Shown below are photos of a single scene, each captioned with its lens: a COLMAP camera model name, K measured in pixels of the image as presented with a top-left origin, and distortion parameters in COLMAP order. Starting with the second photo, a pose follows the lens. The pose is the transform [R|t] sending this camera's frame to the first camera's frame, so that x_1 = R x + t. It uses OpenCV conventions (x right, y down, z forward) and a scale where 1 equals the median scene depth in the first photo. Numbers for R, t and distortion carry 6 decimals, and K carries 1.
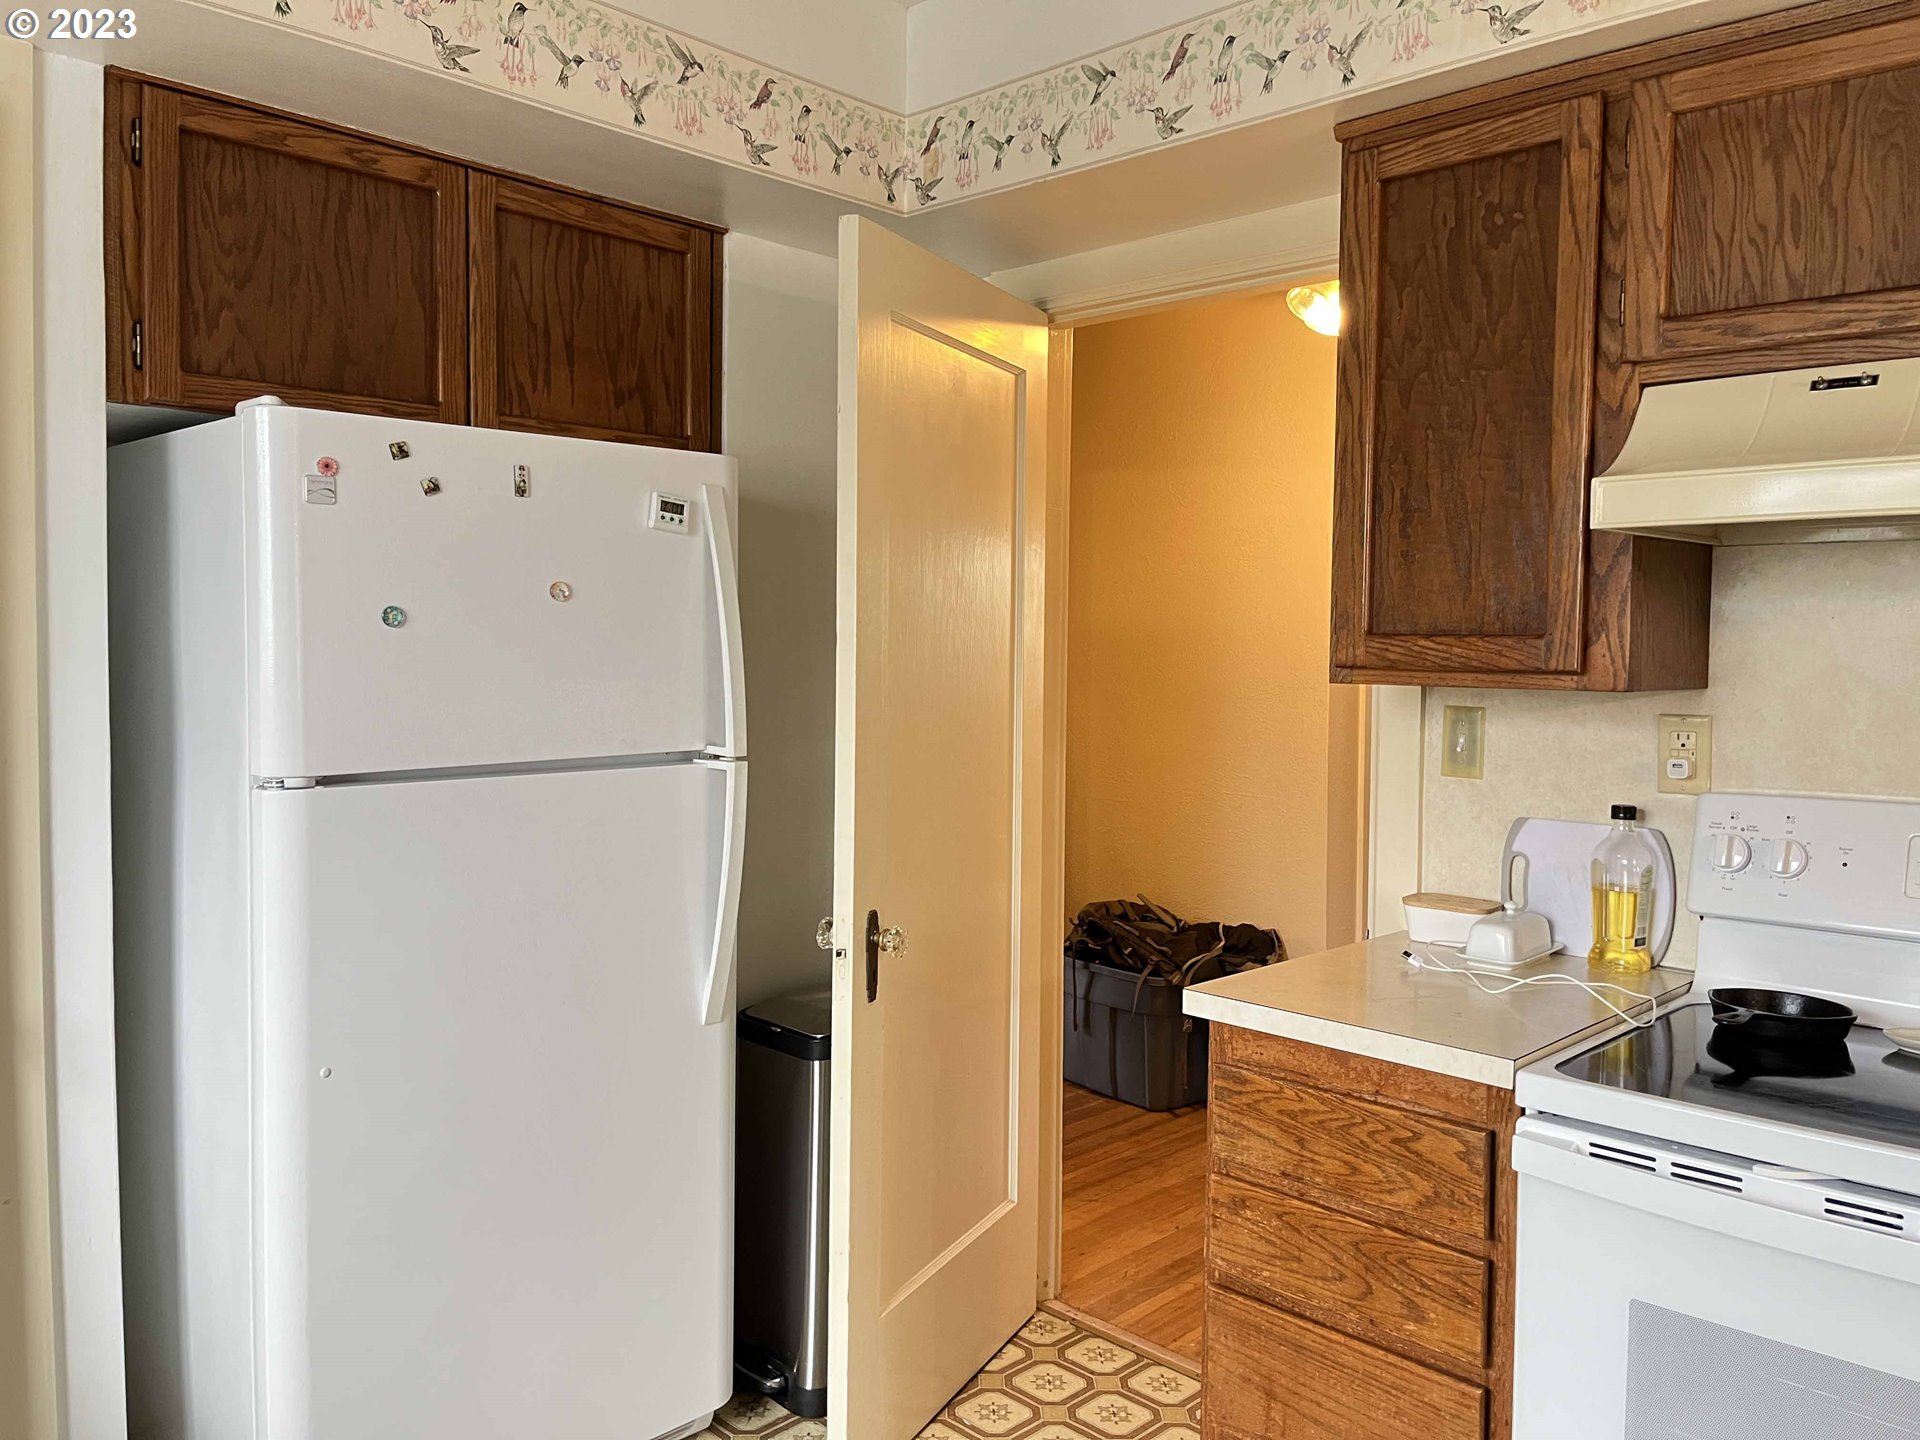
lens RADIAL K [[1444.7, 0, 937.8], [0, 1444.7, 695.2], [0, 0, 1]] dist [0.044994, -0.076157]
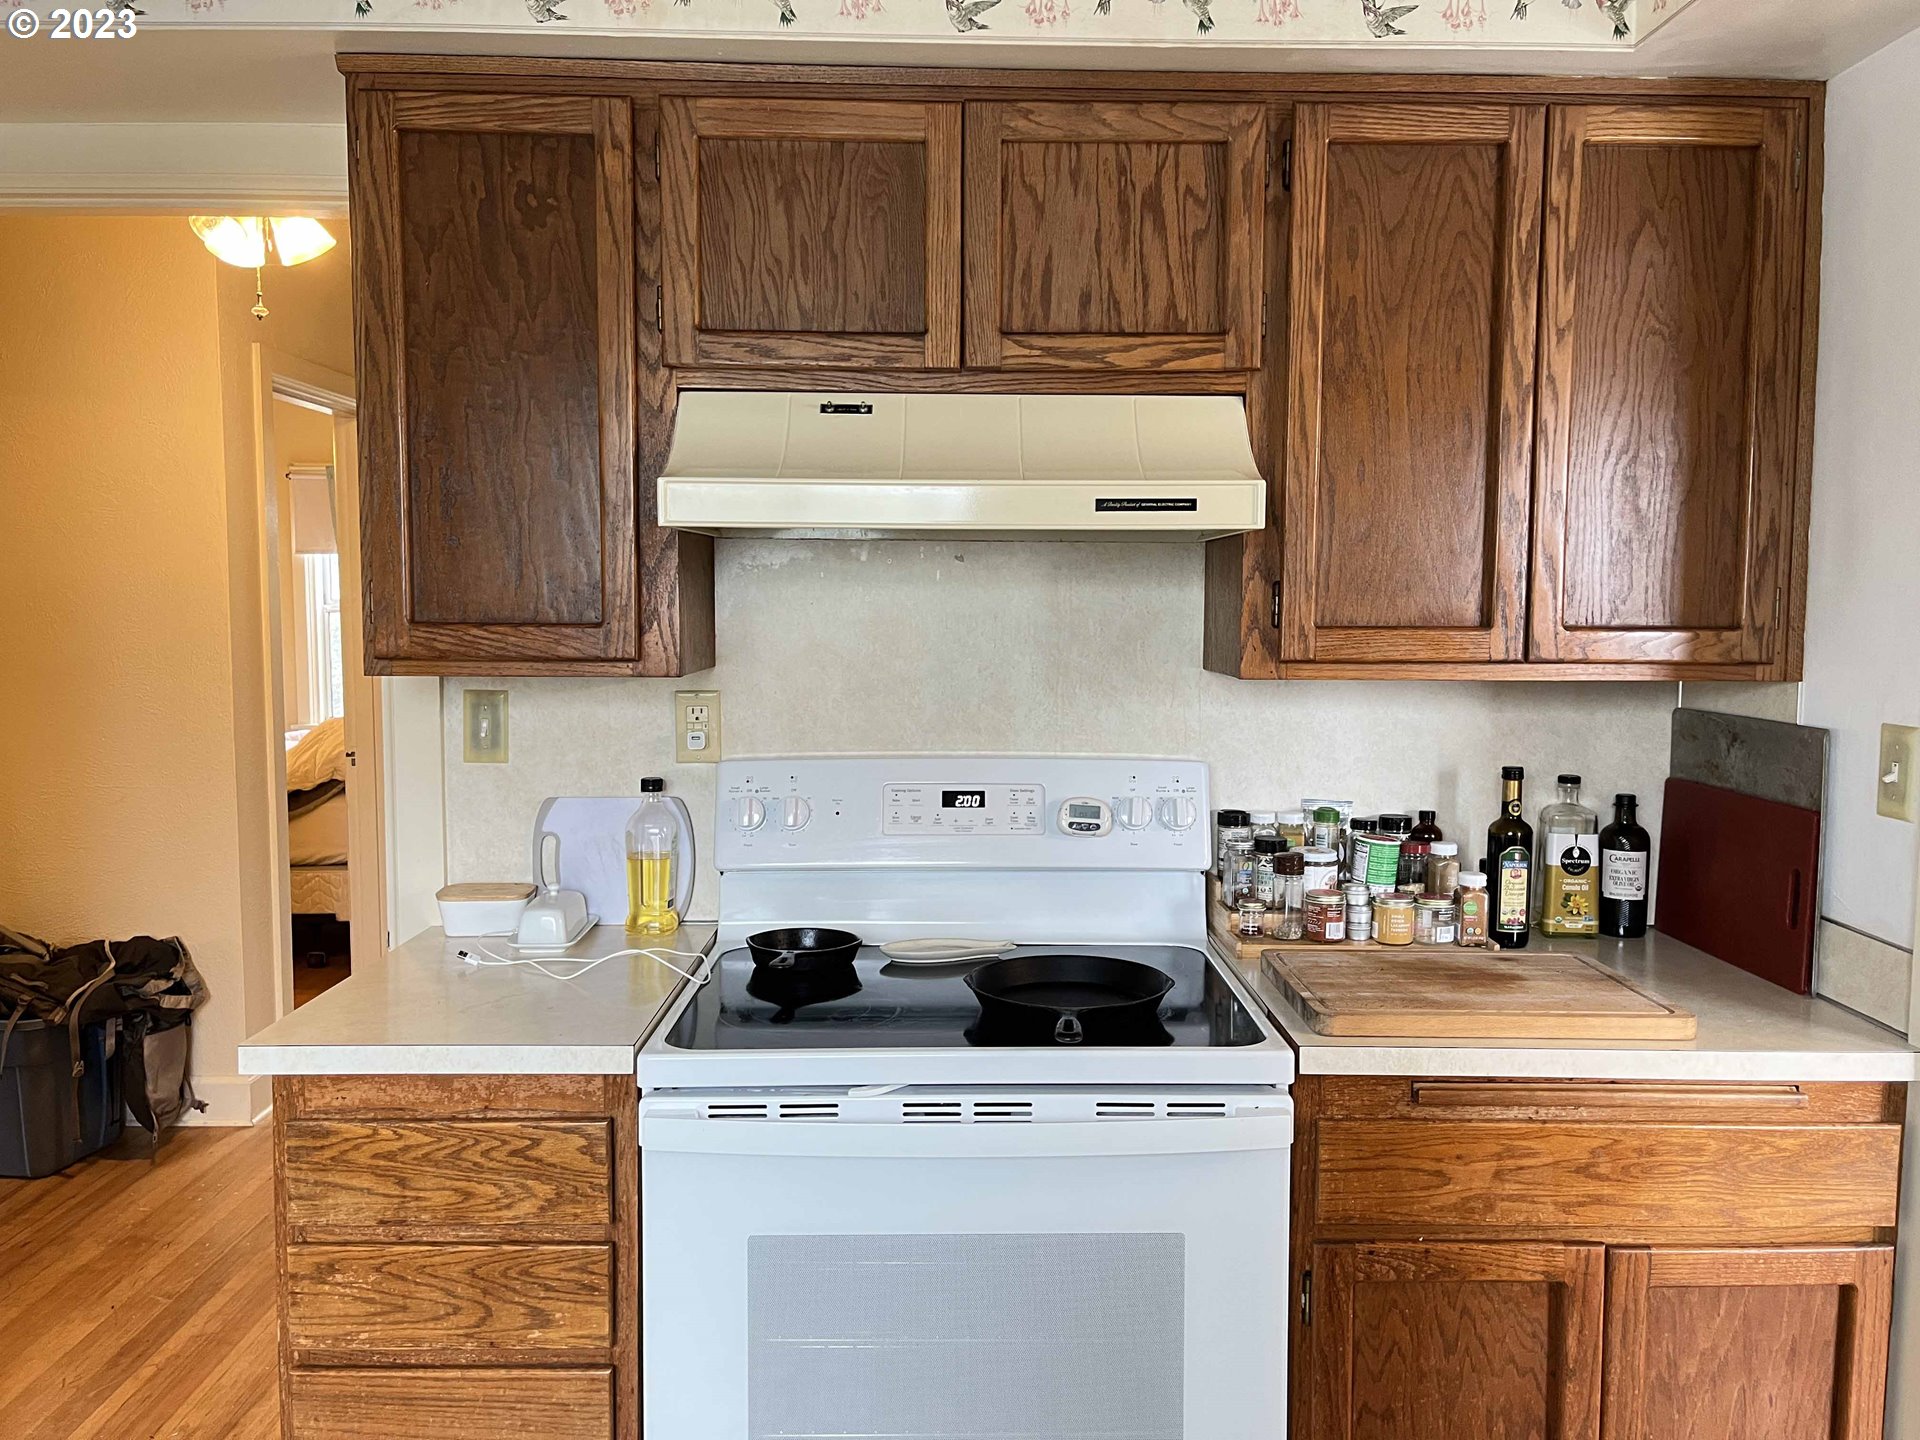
lens RADIAL K [[1444.7, 0, 972.8], [0, 1444.7, 694.4], [0, 0, 1]] dist [0.044994, -0.076157]
pose [[0.688632, -0.056068, 0.722940, -0.146421], [0.027513, 0.998309, 0.051217, -0.037519], [-0.724589, -0.015379, 0.689009, 0.105400]]
